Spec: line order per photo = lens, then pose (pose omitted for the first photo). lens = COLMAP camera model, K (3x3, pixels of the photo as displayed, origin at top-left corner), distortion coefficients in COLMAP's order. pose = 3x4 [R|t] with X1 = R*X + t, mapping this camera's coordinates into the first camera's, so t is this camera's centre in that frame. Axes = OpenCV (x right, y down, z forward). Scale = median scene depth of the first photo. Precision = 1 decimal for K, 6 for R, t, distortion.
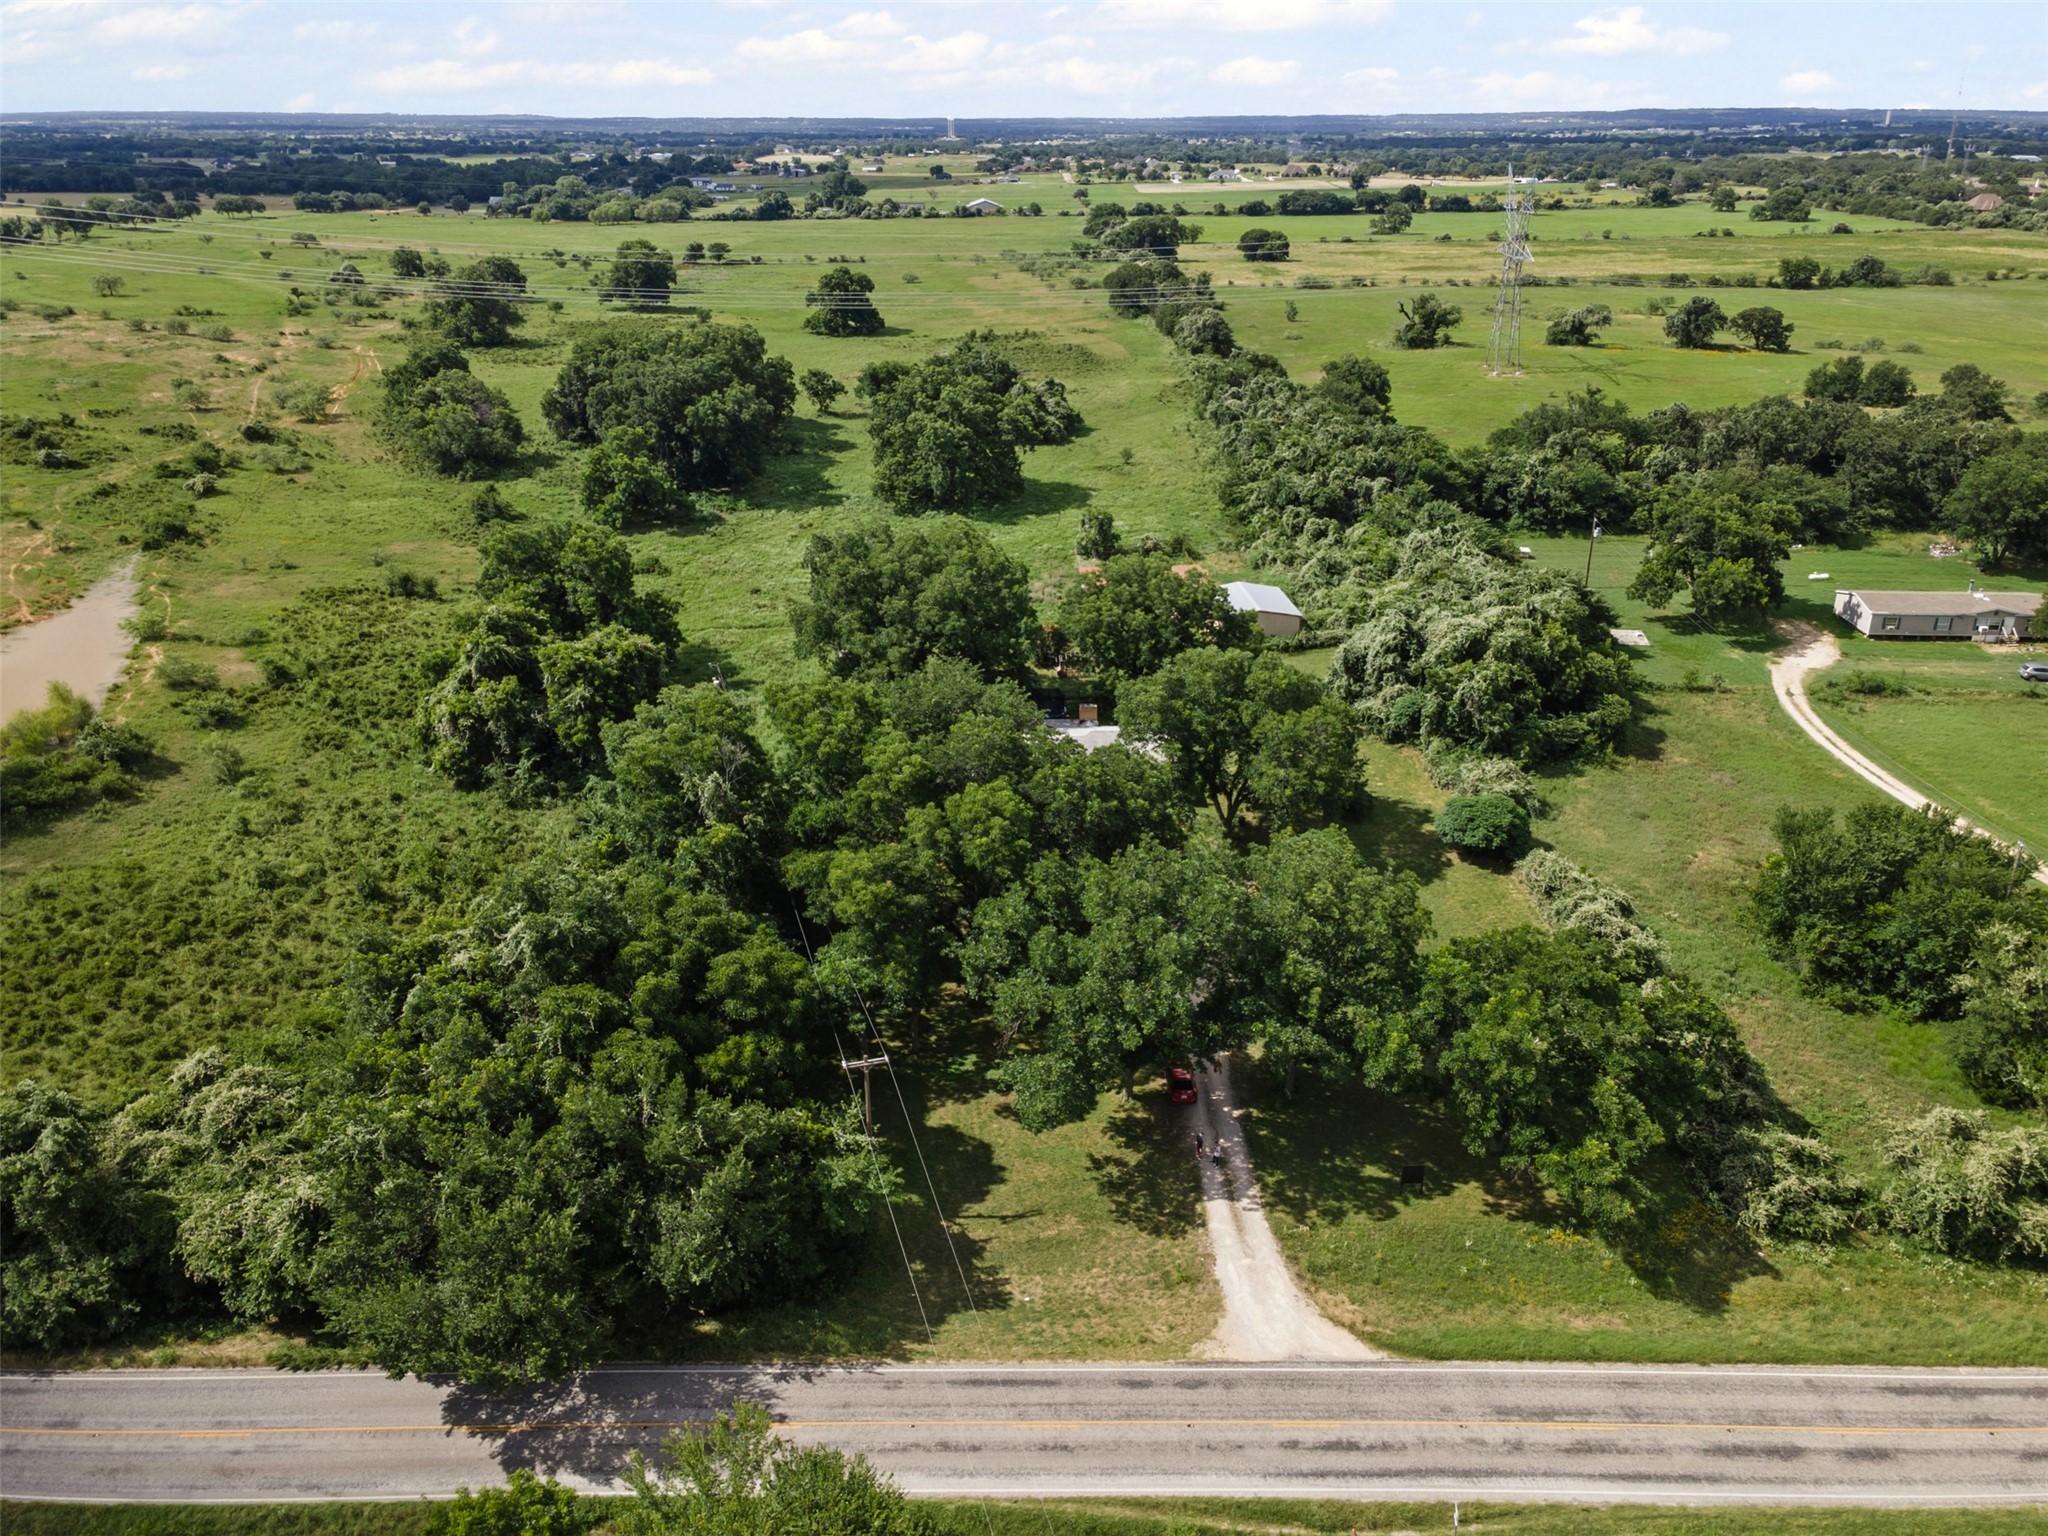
lens RADIAL K [[1429.7, 0, 1012.6], [0, 1429.7, 778.8], [0, 0, 1]] dist [0.022424, 0.028653]
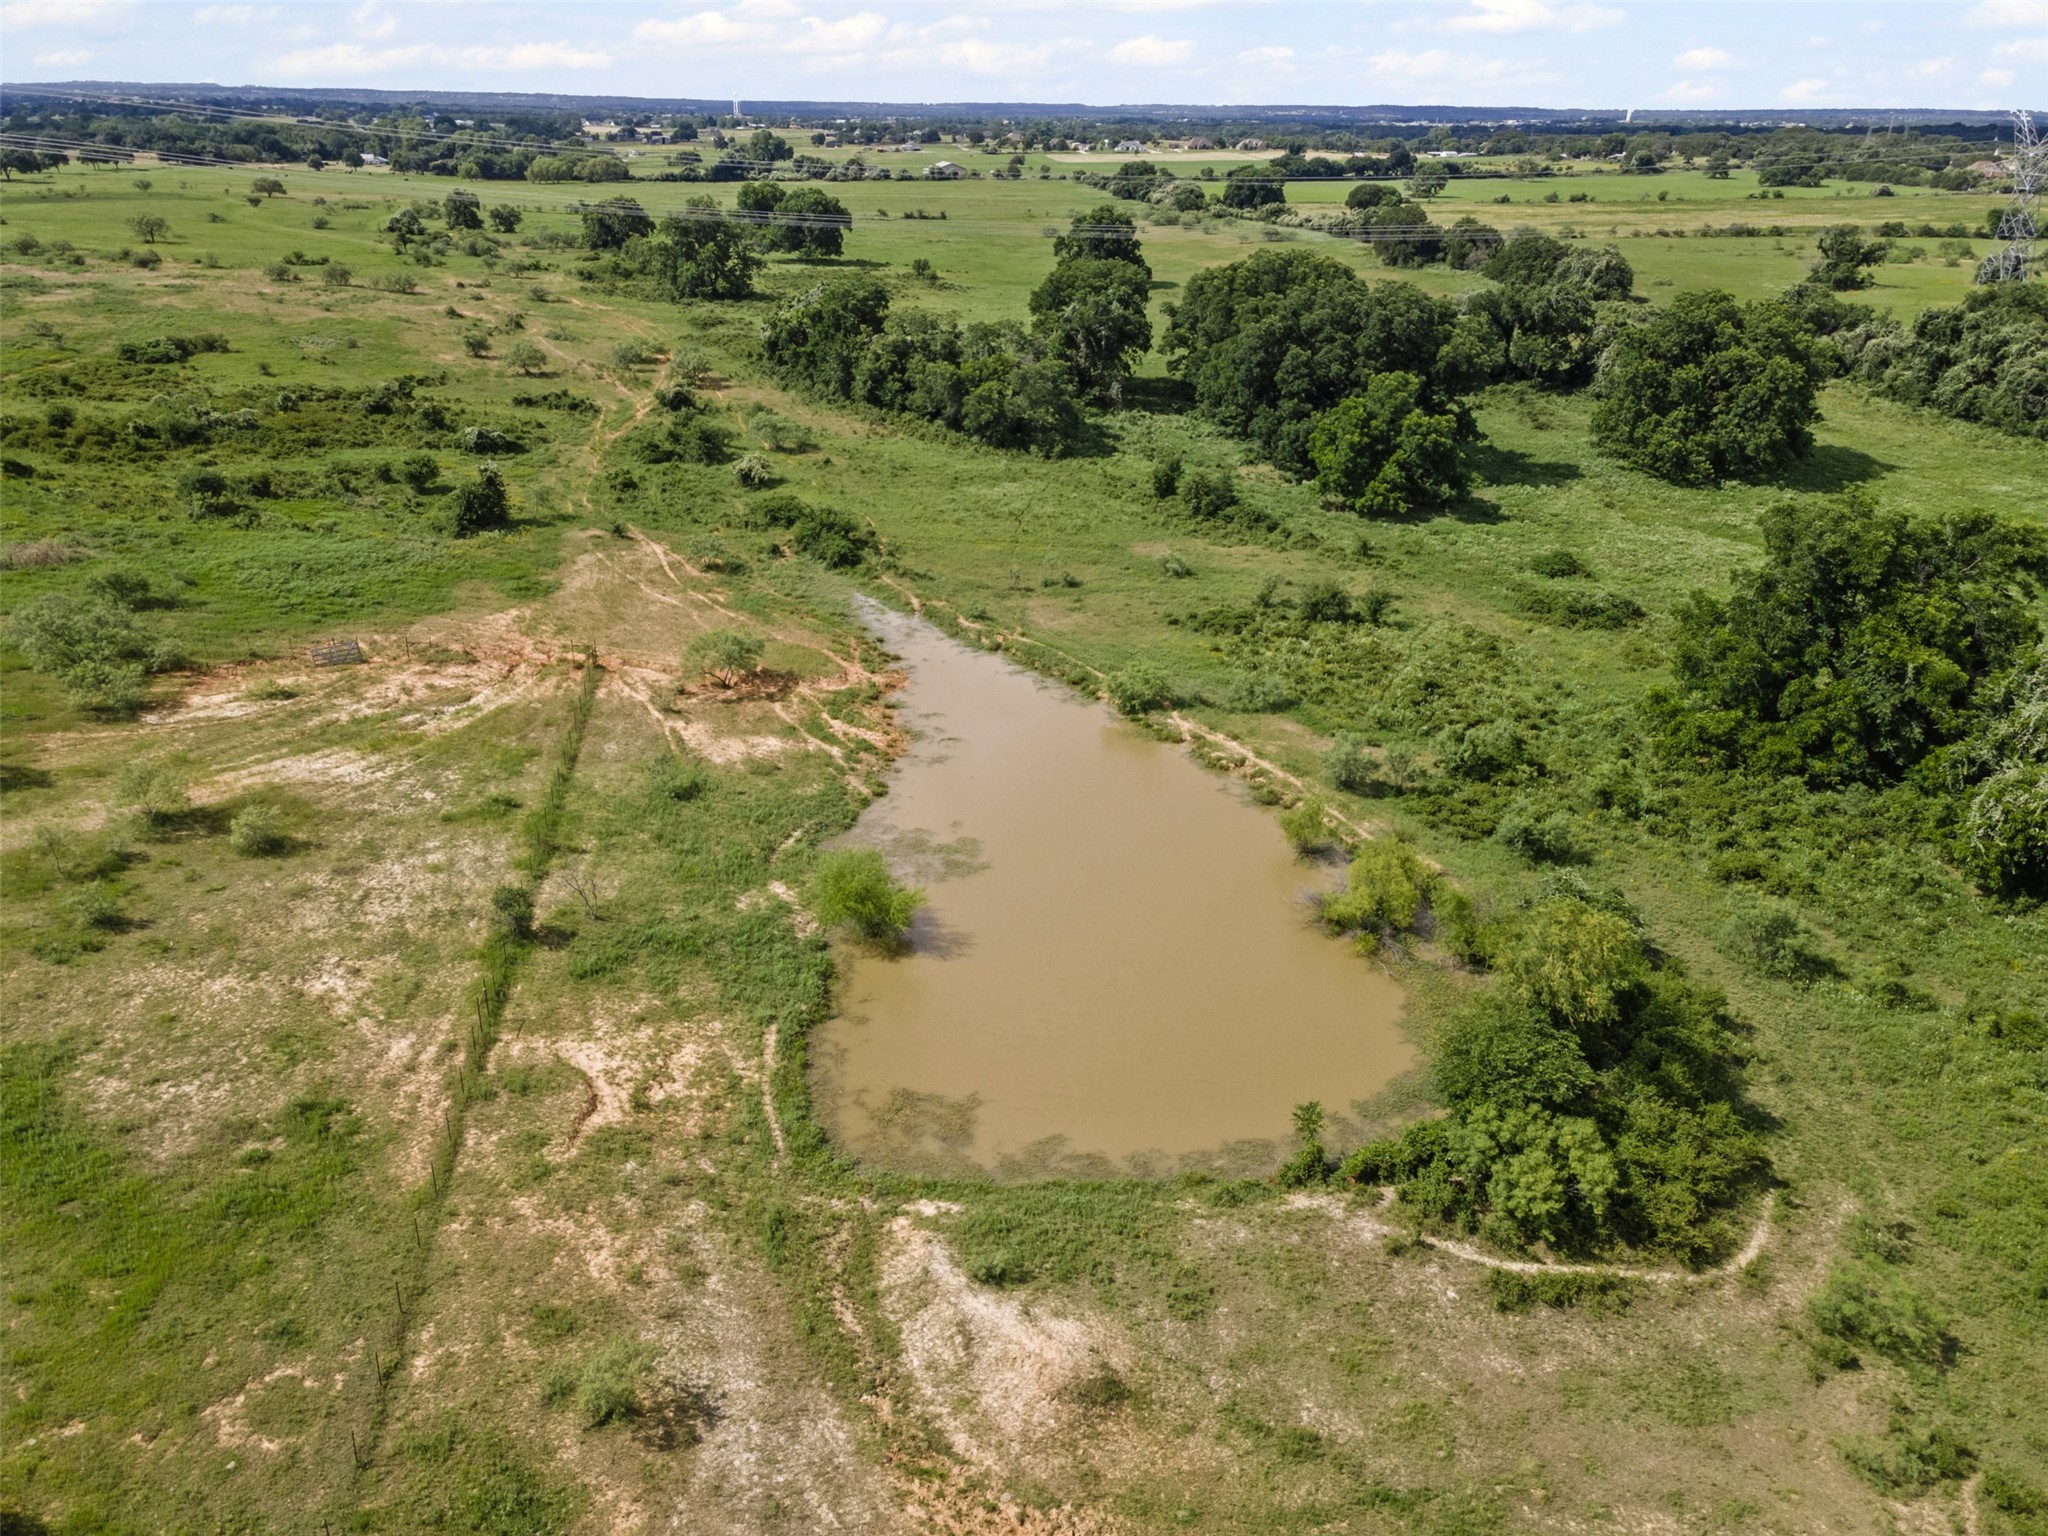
lens RADIAL K [[1429.7, 0, 1016.9], [0, 1429.7, 784.5], [0, 0, 1]] dist [0.022424, 0.028653]
pose [[0.989508, -0.048188, 0.136204, -0.336839], [0.046480, 0.998796, 0.015699, -0.034532], [-0.136796, -0.009204, 0.990556, 0.181857]]
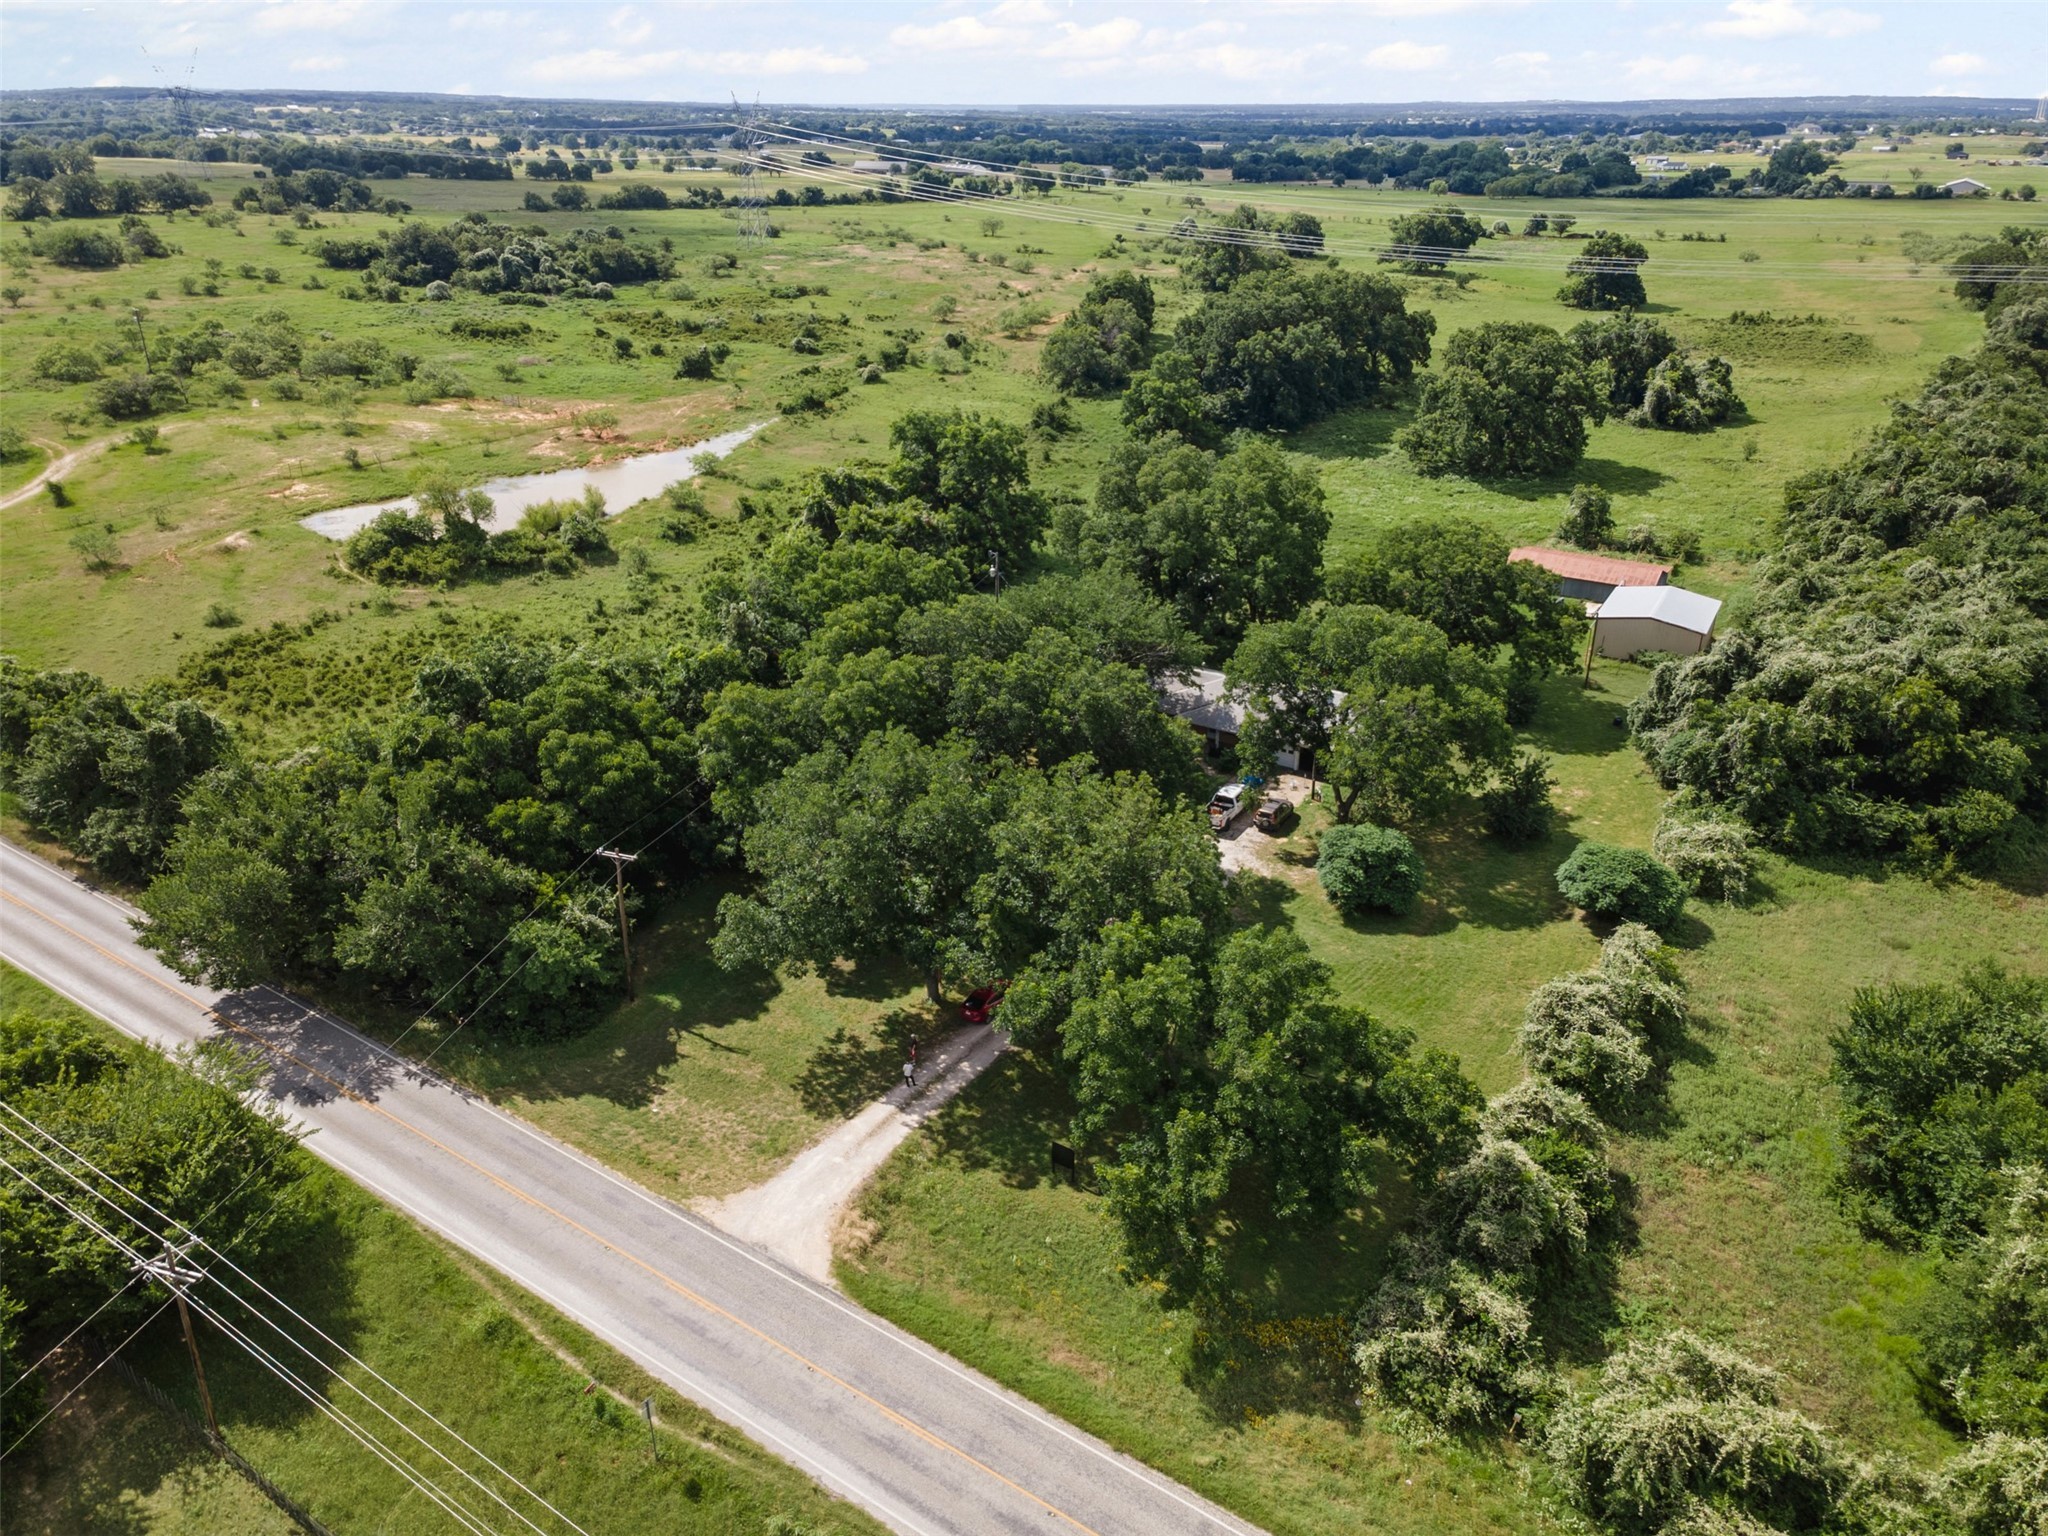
lens RADIAL K [[1429.7, 0, 1062.7], [0, 1429.7, 785.4], [0, 0, 1]] dist [0.022424, 0.028653]
pose [[0.830354, 0.244582, -0.500691, 0.152787], [-0.238356, 0.968073, 0.077600, -0.002959], [0.503685, 0.054907, 0.862141, 0.052477]]
